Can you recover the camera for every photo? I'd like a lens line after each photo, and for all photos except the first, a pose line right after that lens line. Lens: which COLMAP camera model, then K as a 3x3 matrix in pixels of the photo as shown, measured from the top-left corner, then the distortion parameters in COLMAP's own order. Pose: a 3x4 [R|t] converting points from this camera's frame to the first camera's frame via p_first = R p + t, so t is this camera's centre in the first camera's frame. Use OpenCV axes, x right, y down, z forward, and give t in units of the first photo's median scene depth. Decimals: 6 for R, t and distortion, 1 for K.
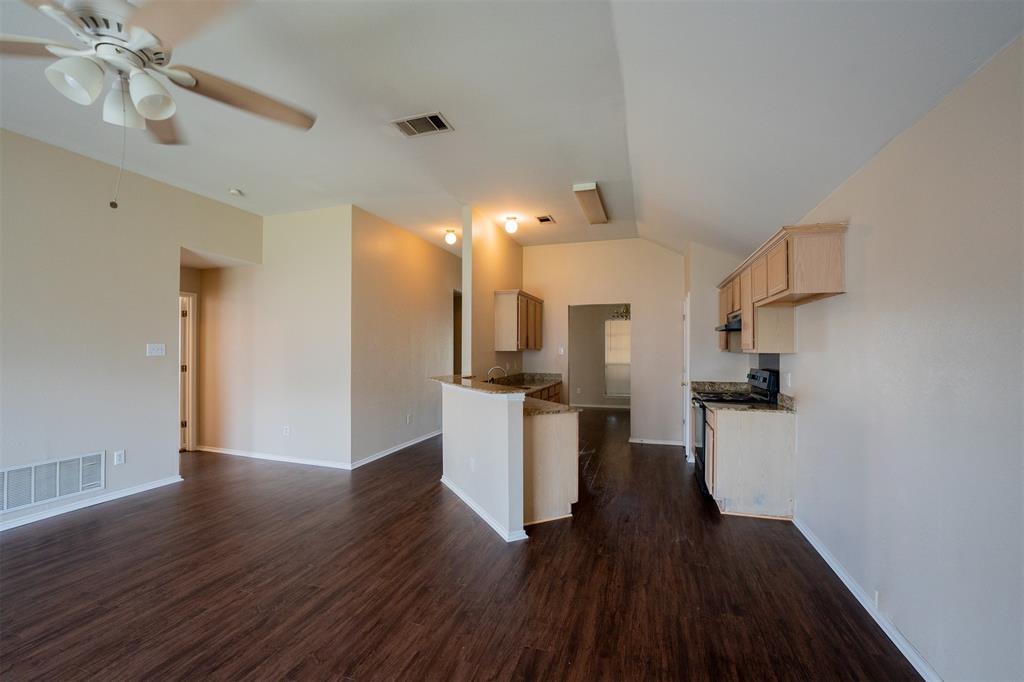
lens RADIAL K [[421.6, 0, 511.5], [0, 421.6, 343.5], [0, 0, 1]] dist [-0.022072, -0.000116]
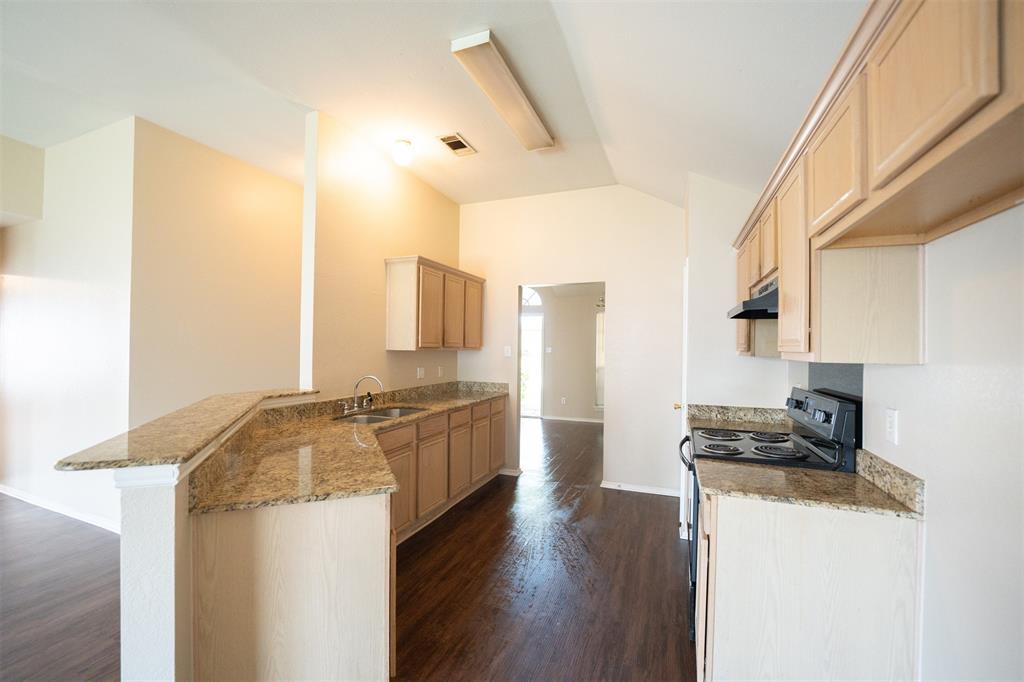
lens RADIAL K [[421.6, 0, 510.0], [0, 421.6, 342.9], [0, 0, 1]] dist [-0.022072, -0.000116]
pose [[0.998454, 0.009897, -0.054699, 0.209401], [-0.009793, 0.999950, 0.002170, 0.003436], [0.054718, -0.001631, 0.998501, 0.394048]]
